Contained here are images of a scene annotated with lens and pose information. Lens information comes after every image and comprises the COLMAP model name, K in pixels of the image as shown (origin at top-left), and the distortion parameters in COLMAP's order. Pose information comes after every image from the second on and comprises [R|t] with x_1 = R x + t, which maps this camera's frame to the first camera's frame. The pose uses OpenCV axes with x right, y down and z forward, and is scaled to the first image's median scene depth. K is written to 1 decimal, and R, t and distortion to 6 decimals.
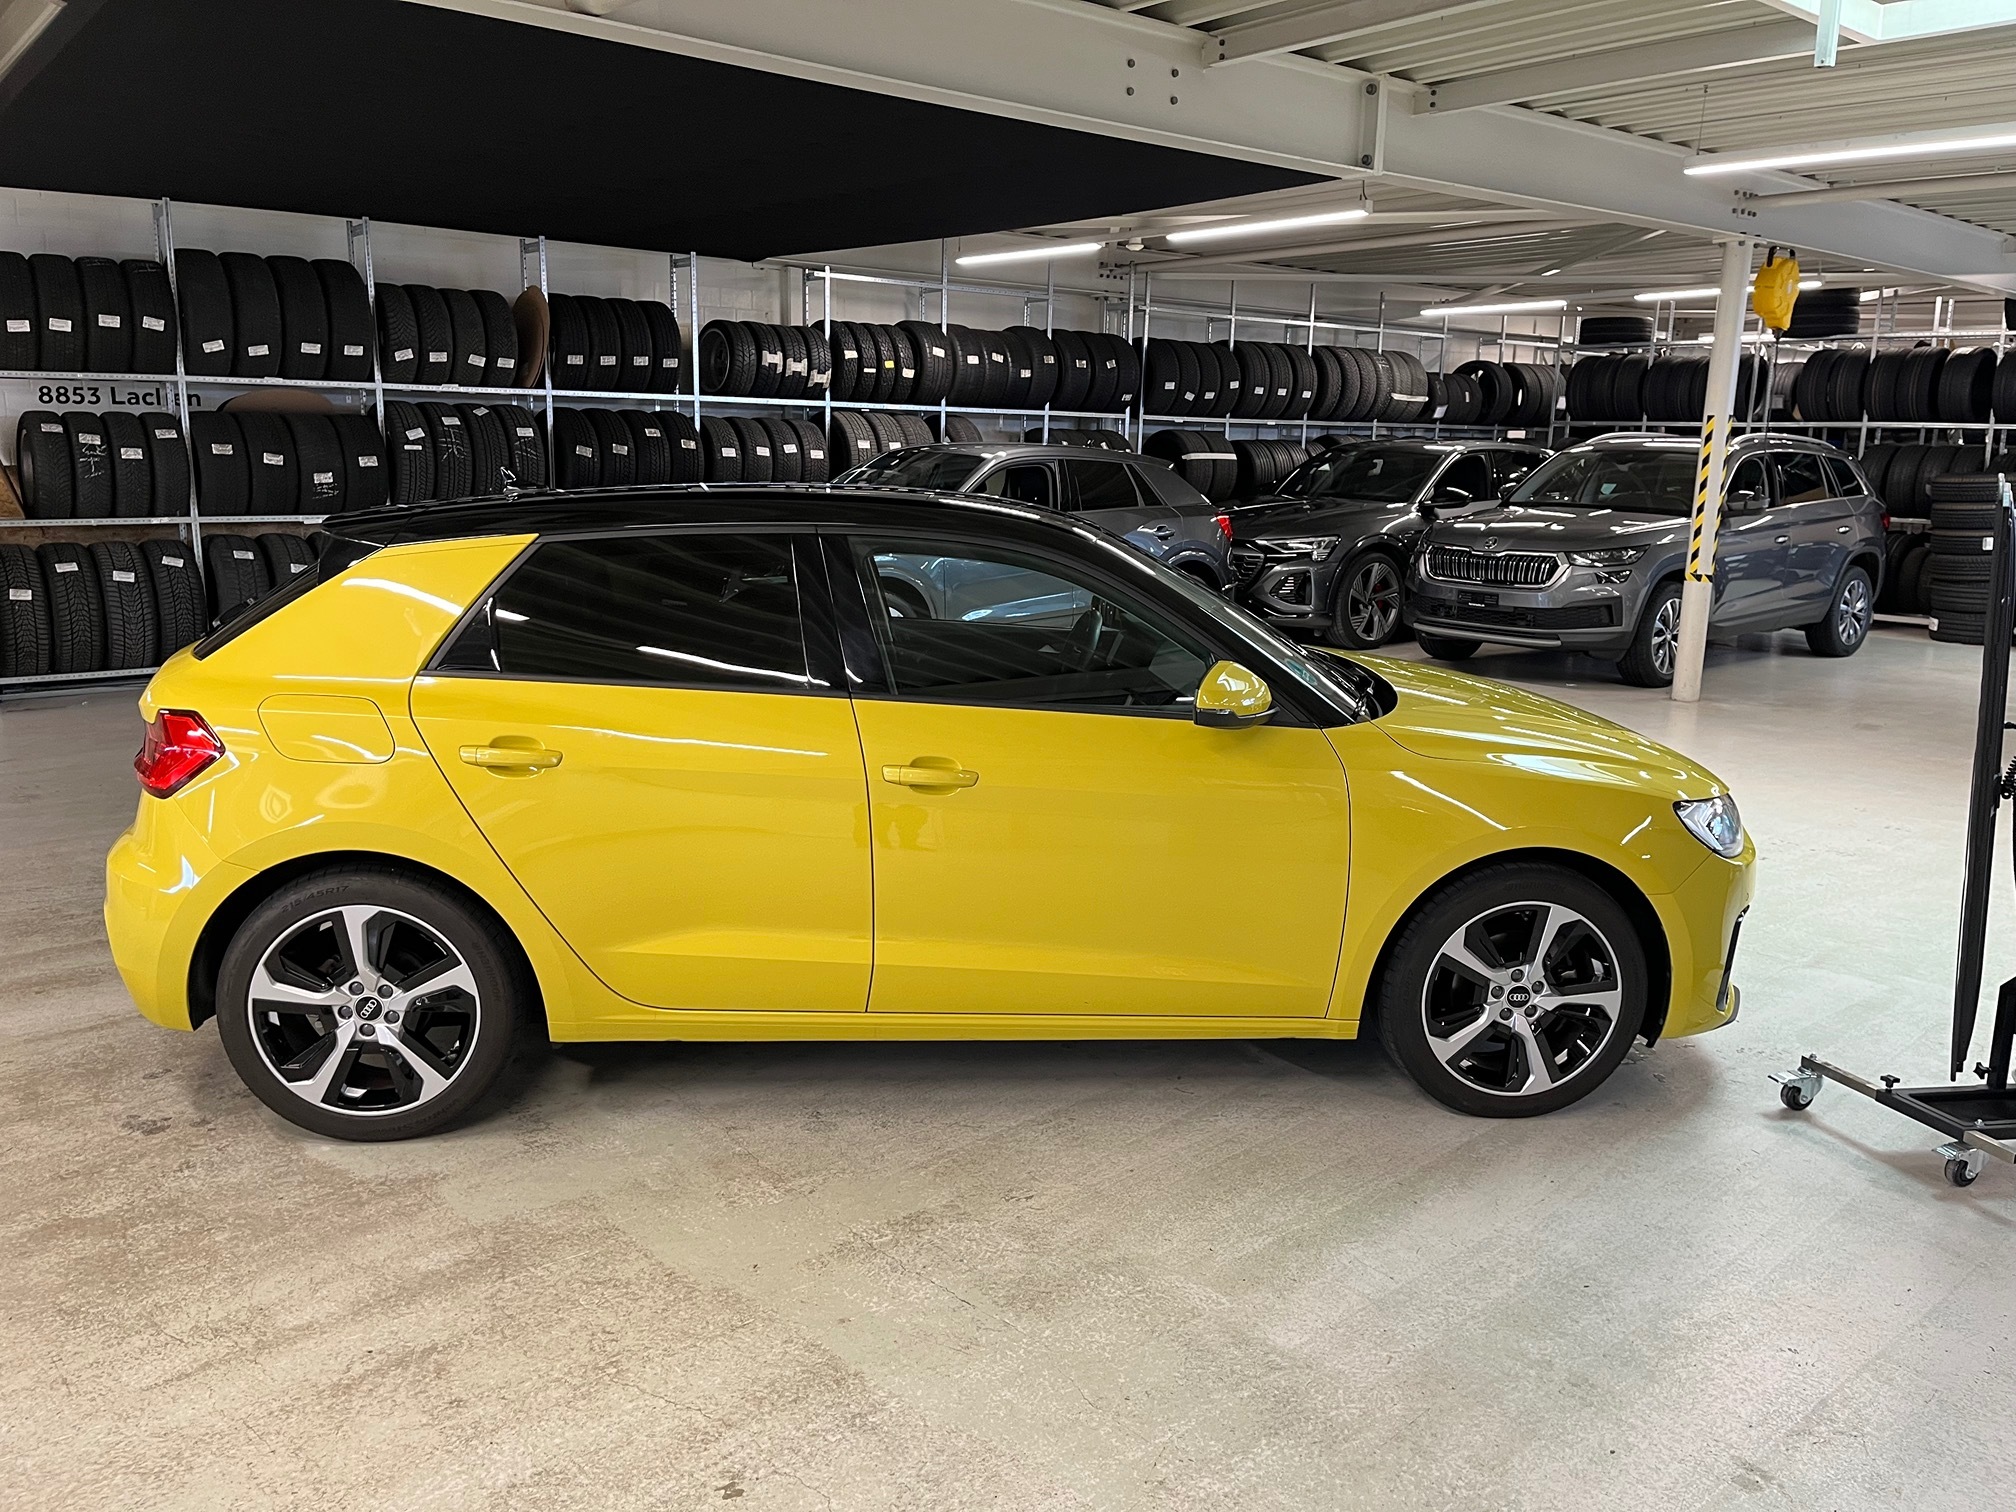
lens RADIAL K [[1518.6, 0, 1026.6], [0, 1518.6, 767.4], [0, 0, 1]] dist [0.071087, -0.109832]
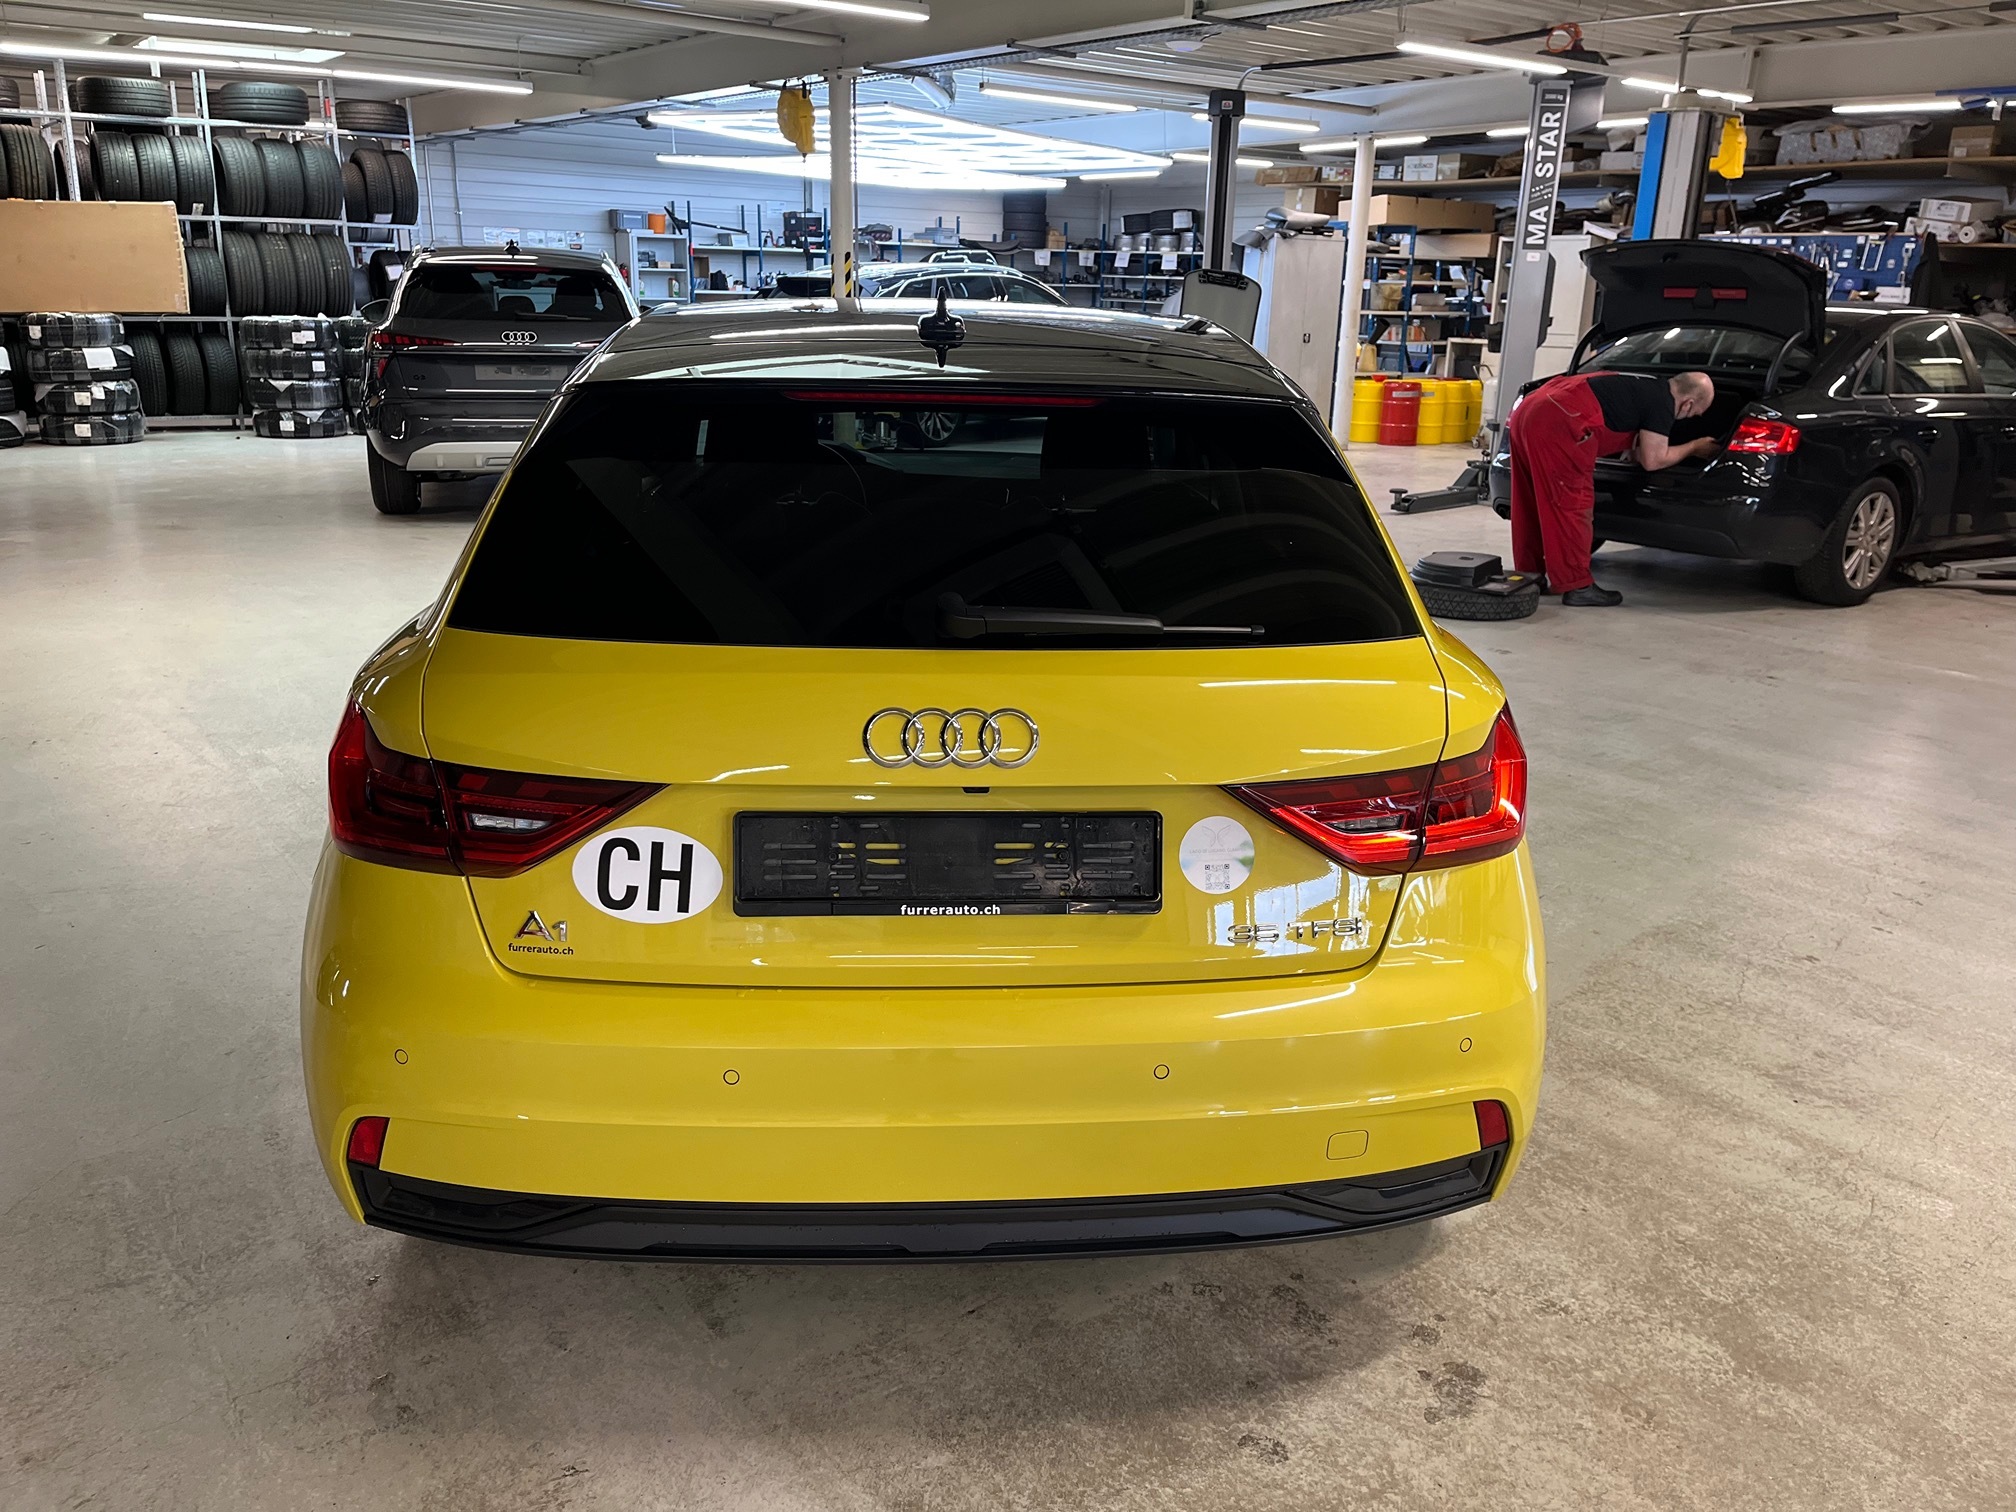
lens RADIAL K [[1522.5, 0, 1018.2], [0, 1522.5, 755.8], [0, 0, 1]] dist [0.080215, -0.115035]
pose [[0.034721, -0.314566, 0.948600, -1.128954], [0.187631, 0.934346, 0.302972, -0.237787], [-0.981626, 0.167467, 0.091464, 1.110137]]
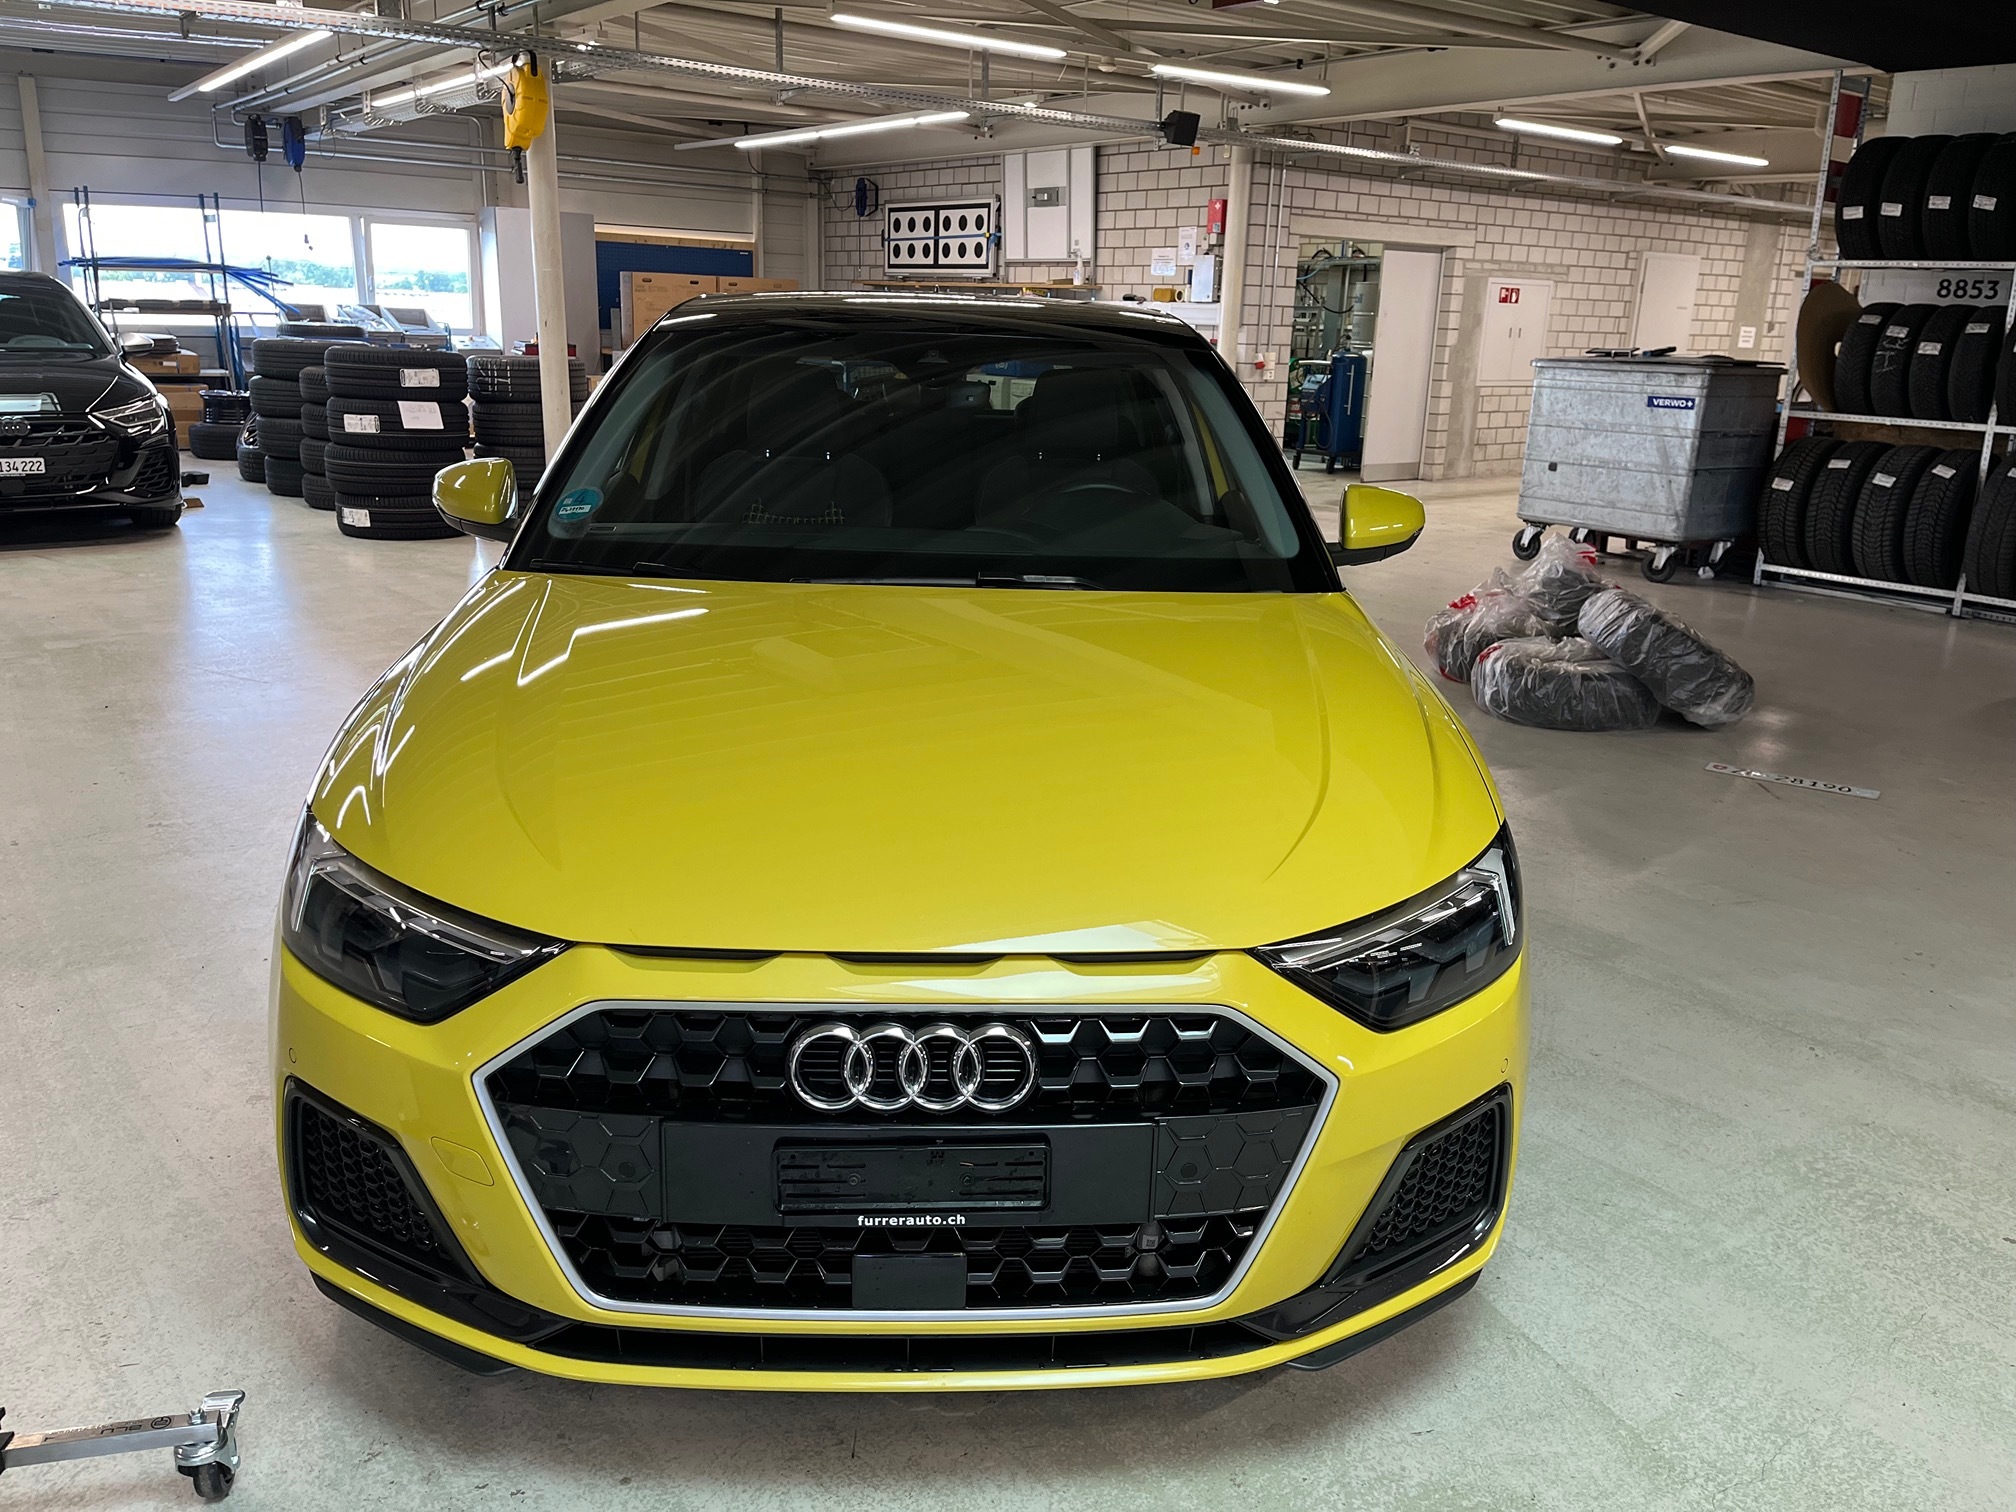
lens RADIAL K [[1522.5, 0, 1018.2], [0, 1522.5, 755.8], [0, 0, 1]] dist [0.080215, -0.115035]
pose [[-0.053100, 0.255003, -0.965481, 1.013103], [-0.243742, 0.934292, 0.260171, -0.213972], [0.968385, 0.249143, 0.012544, 1.326815]]
